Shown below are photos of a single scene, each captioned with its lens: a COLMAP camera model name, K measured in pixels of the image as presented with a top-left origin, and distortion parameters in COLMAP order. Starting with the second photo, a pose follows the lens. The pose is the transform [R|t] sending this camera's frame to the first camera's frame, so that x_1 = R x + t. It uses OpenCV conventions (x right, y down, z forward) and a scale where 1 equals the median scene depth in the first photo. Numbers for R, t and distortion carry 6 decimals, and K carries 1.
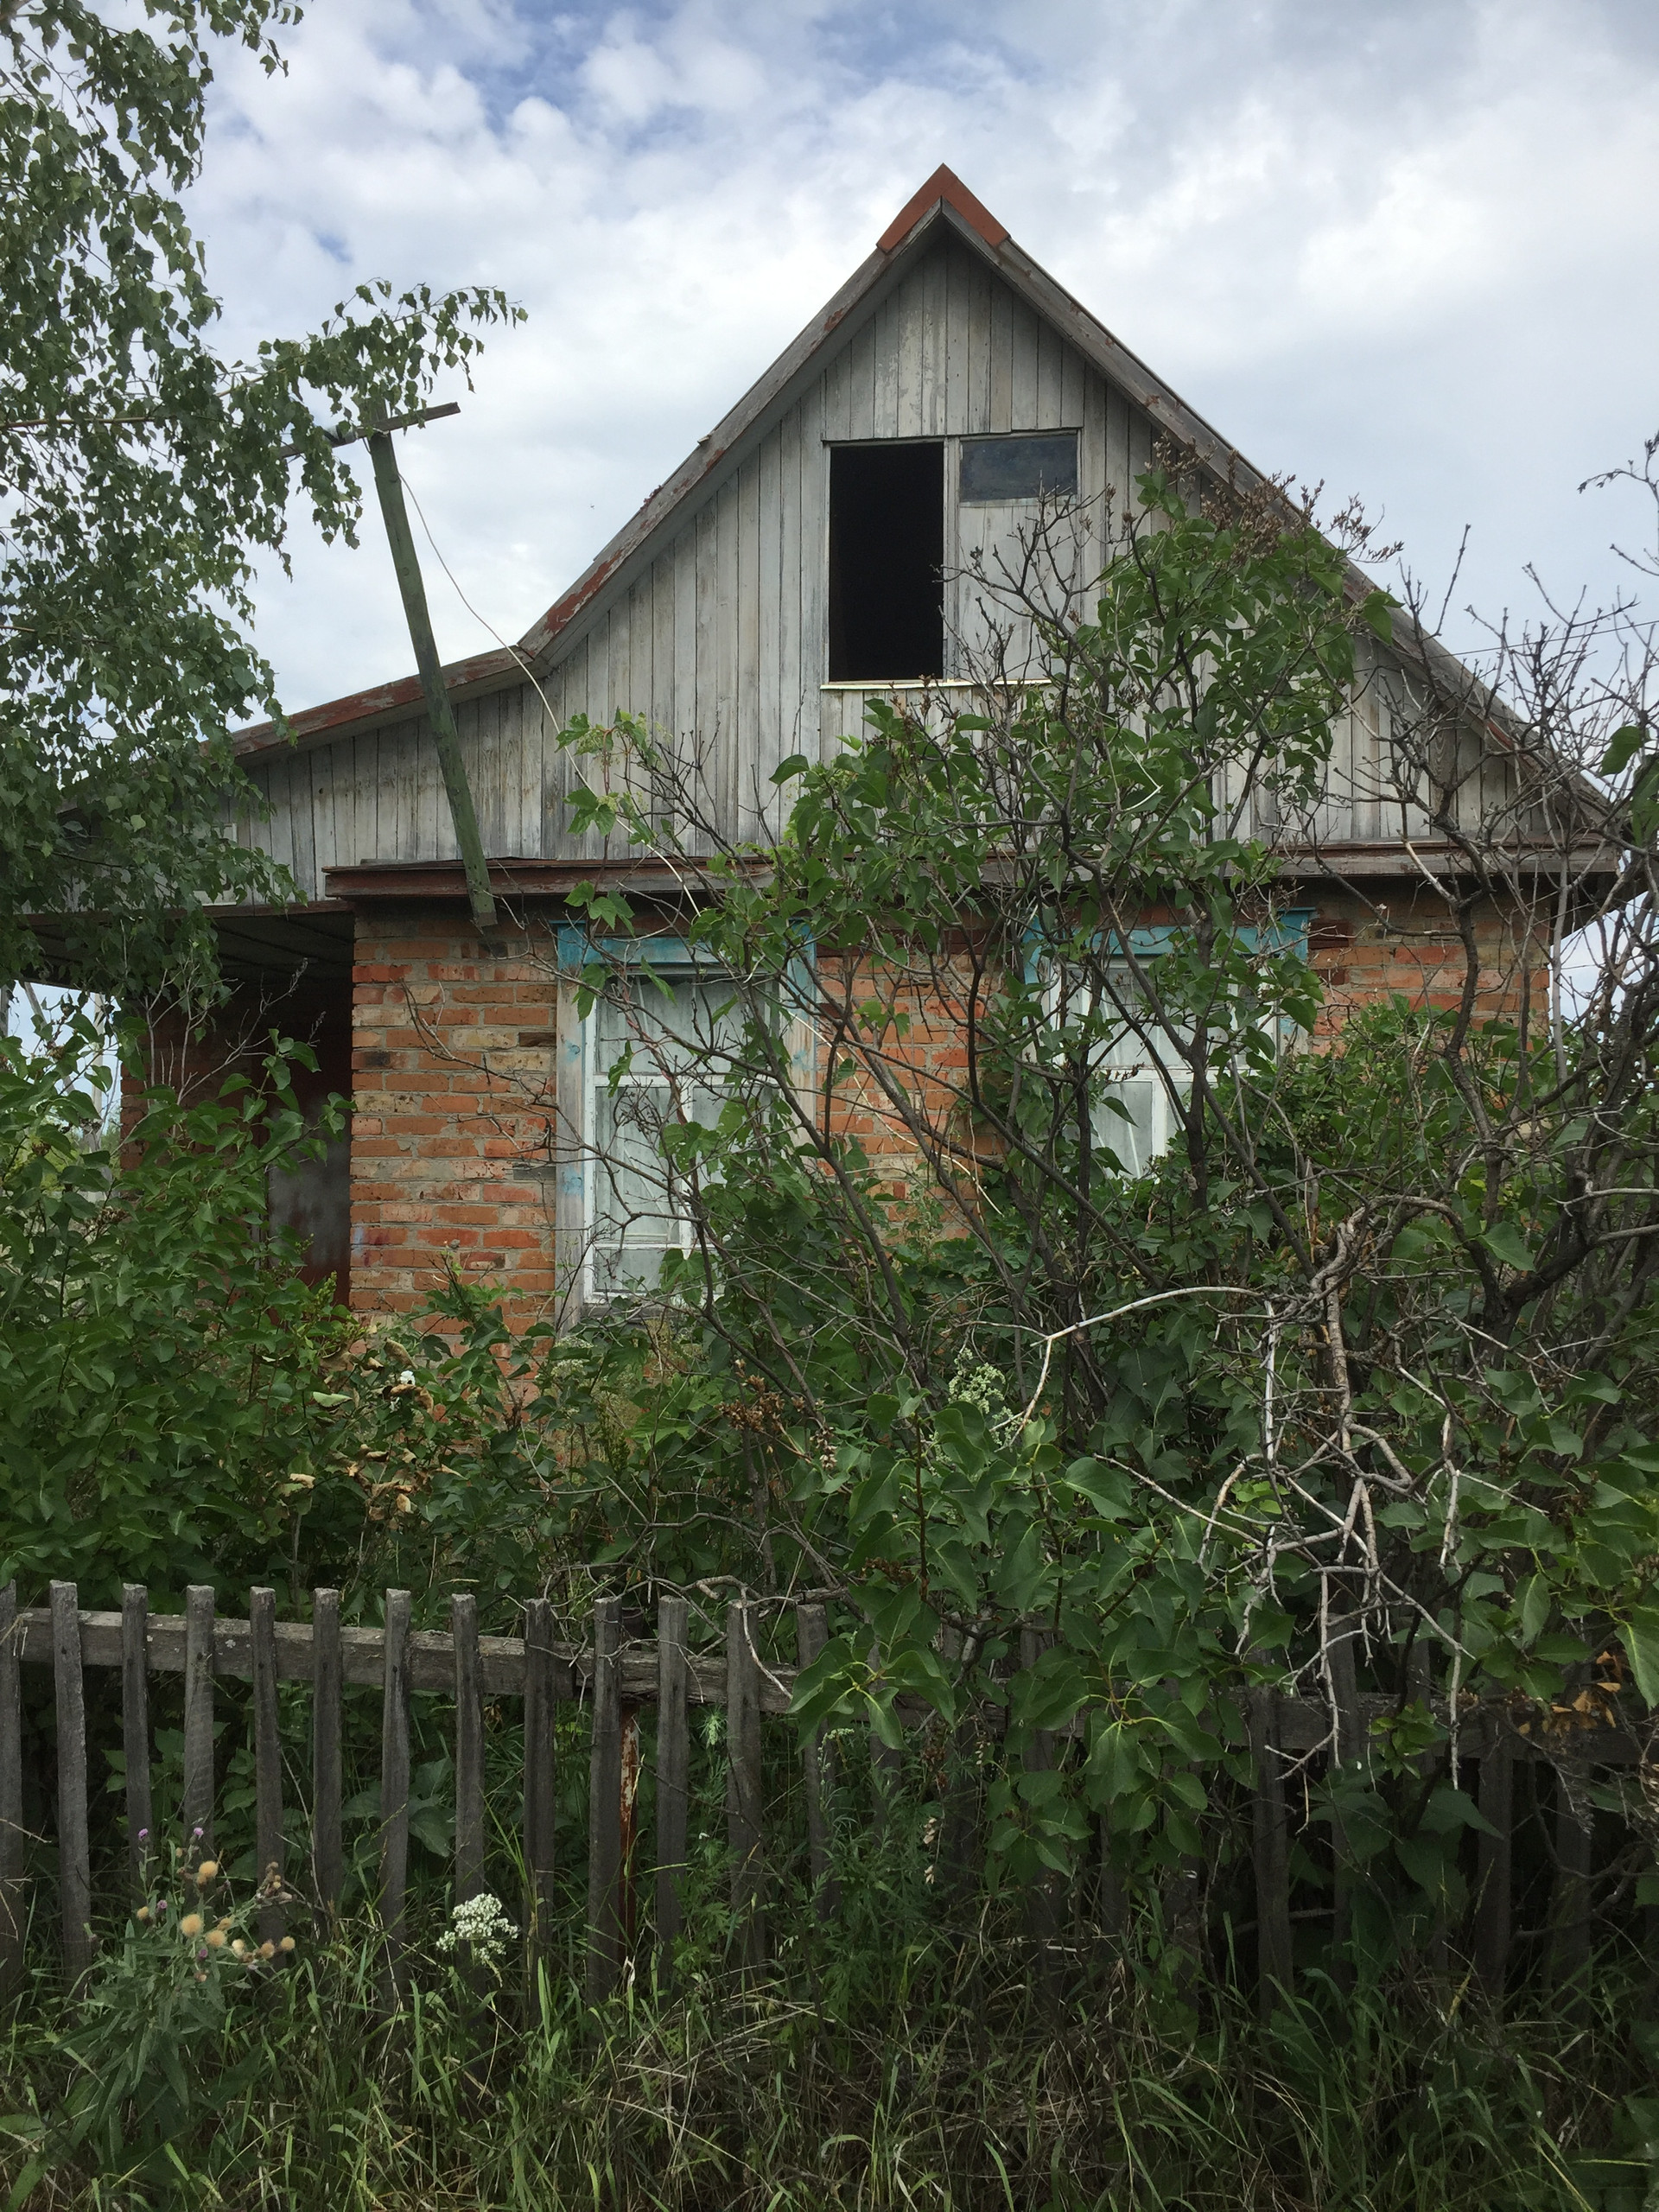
lens RADIAL K [[1864.6, 0, 829.5], [0, 1864.6, 1106.0], [0, 0, 1]] dist [0.079956, -0.110469]
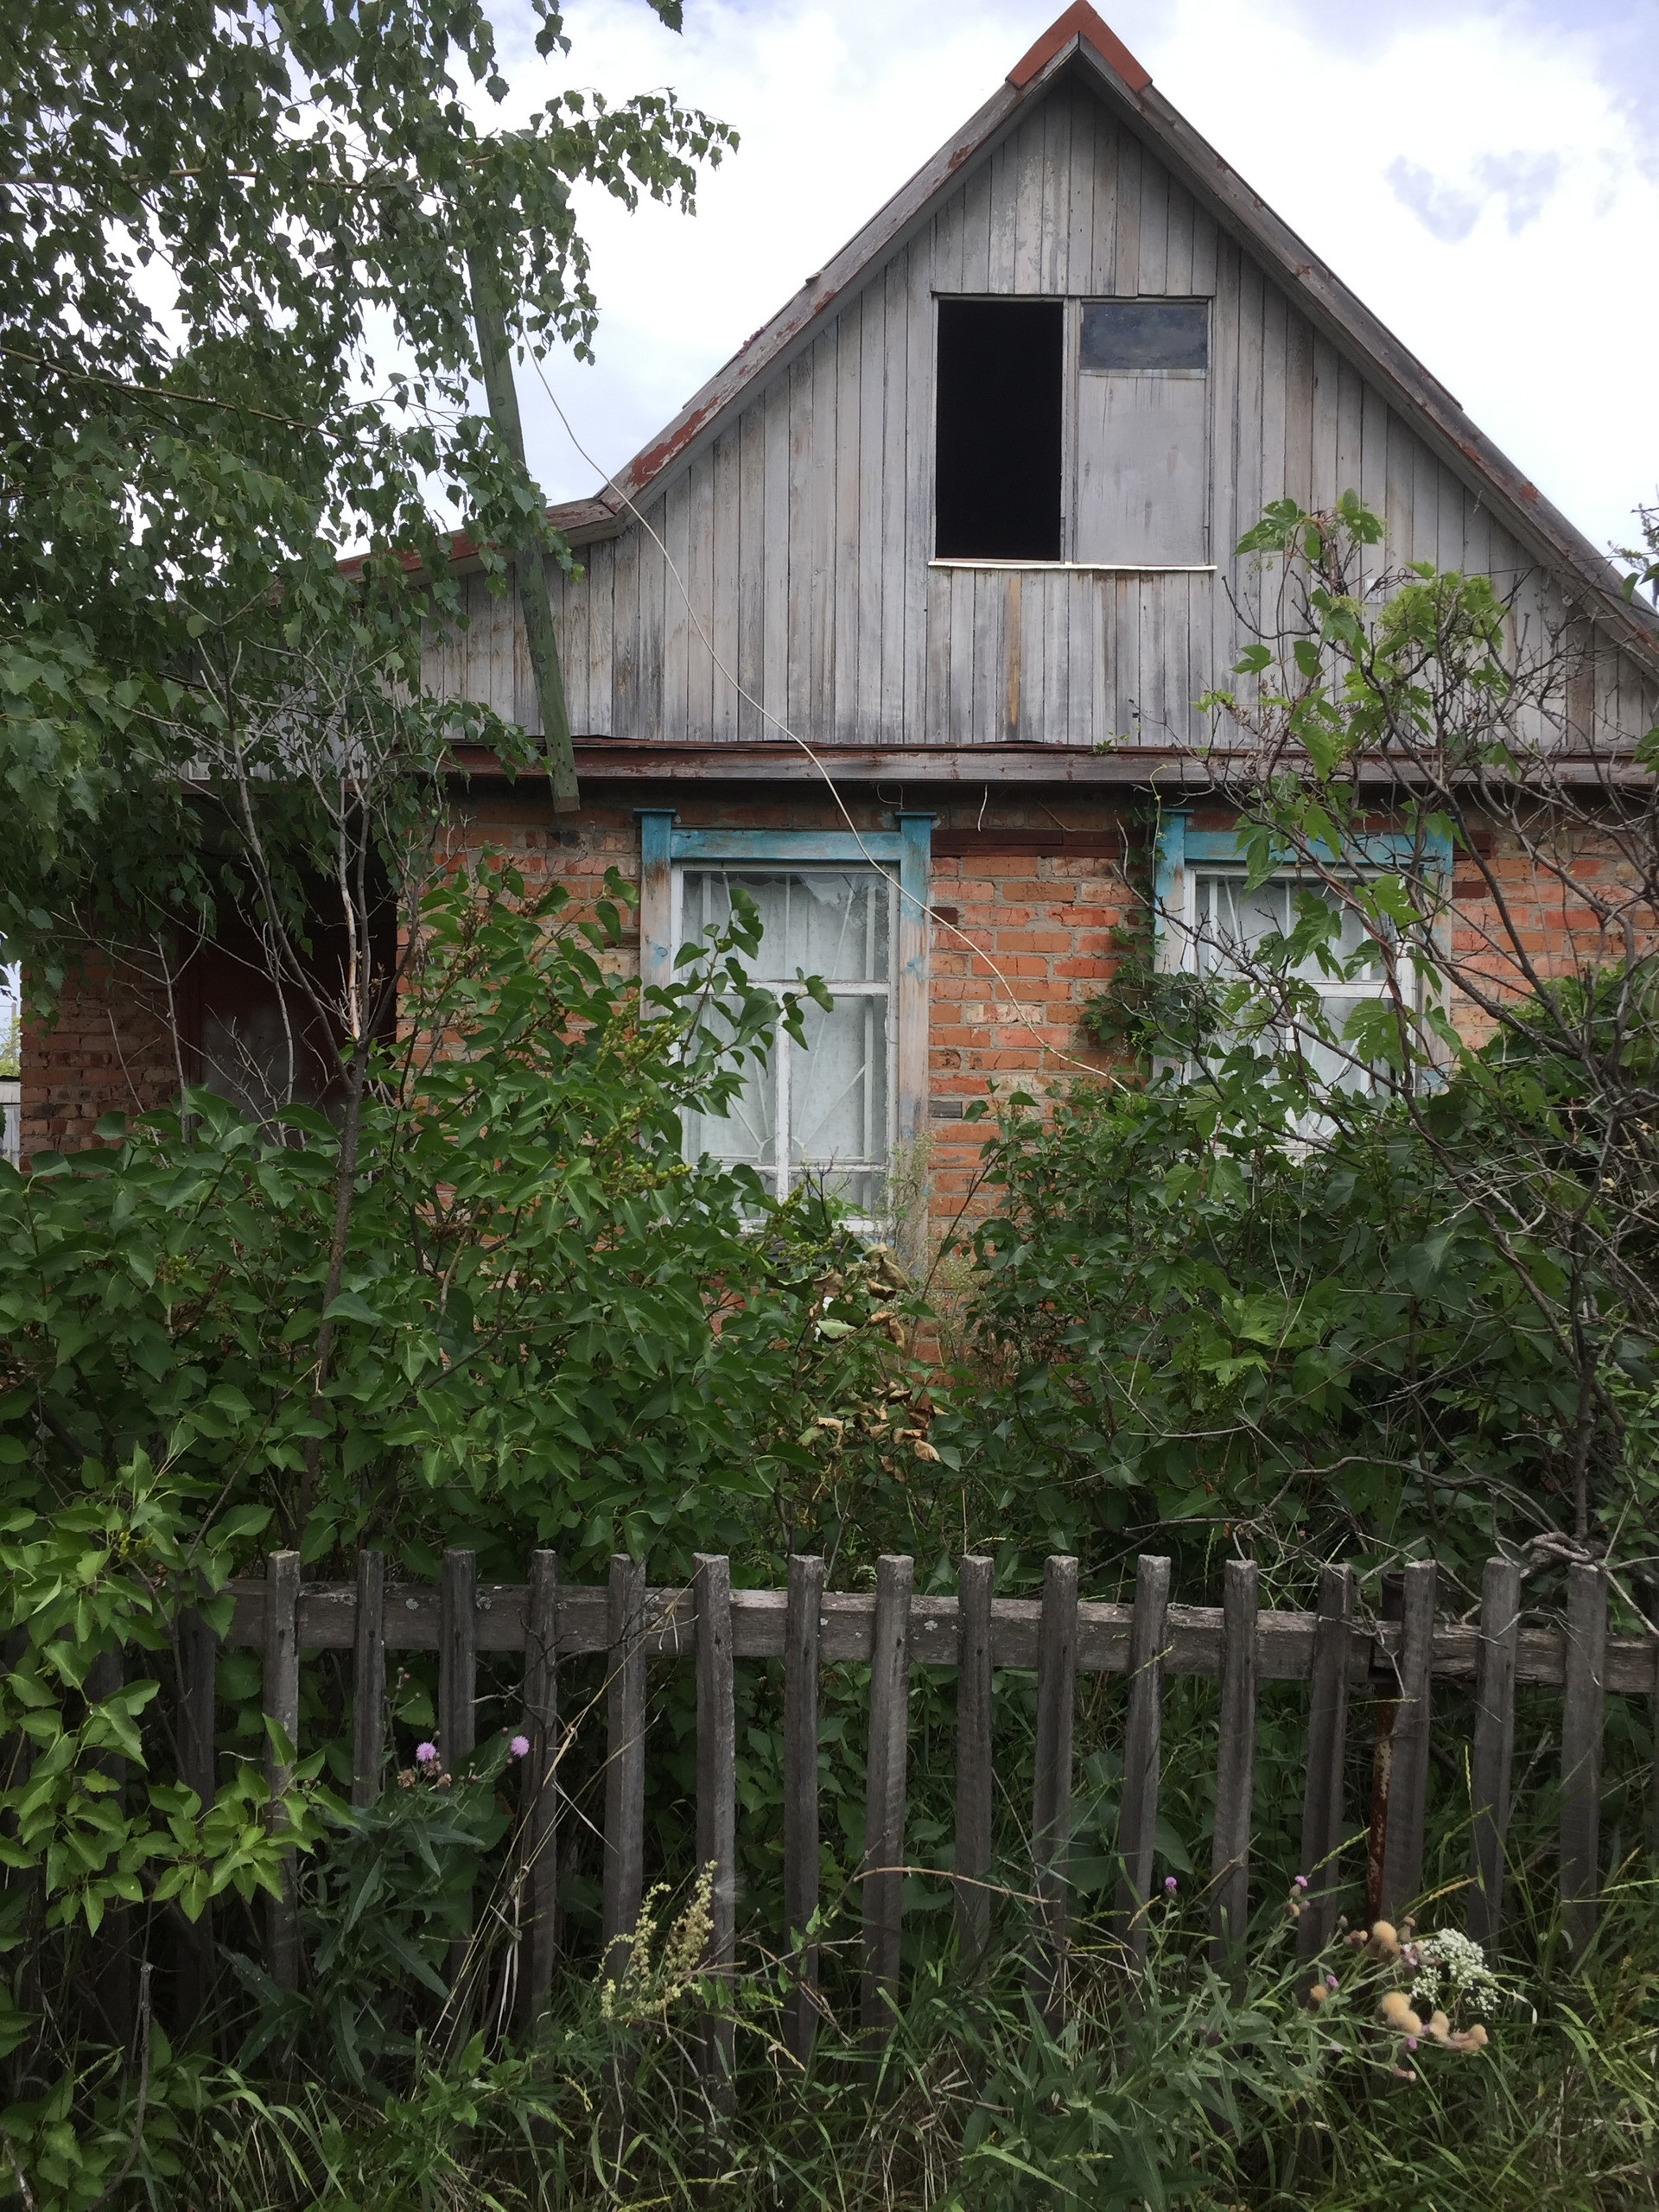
lens RADIAL K [[1864.6, 0, 829.5], [0, 1864.6, 1106.0], [0, 0, 1]] dist [0.079956, -0.110469]
pose [[0.987418, 0.008316, 0.157911, -0.196809], [-0.013358, 0.999433, 0.030894, 0.015320], [-0.157564, -0.032615, 0.986970, 0.088387]]
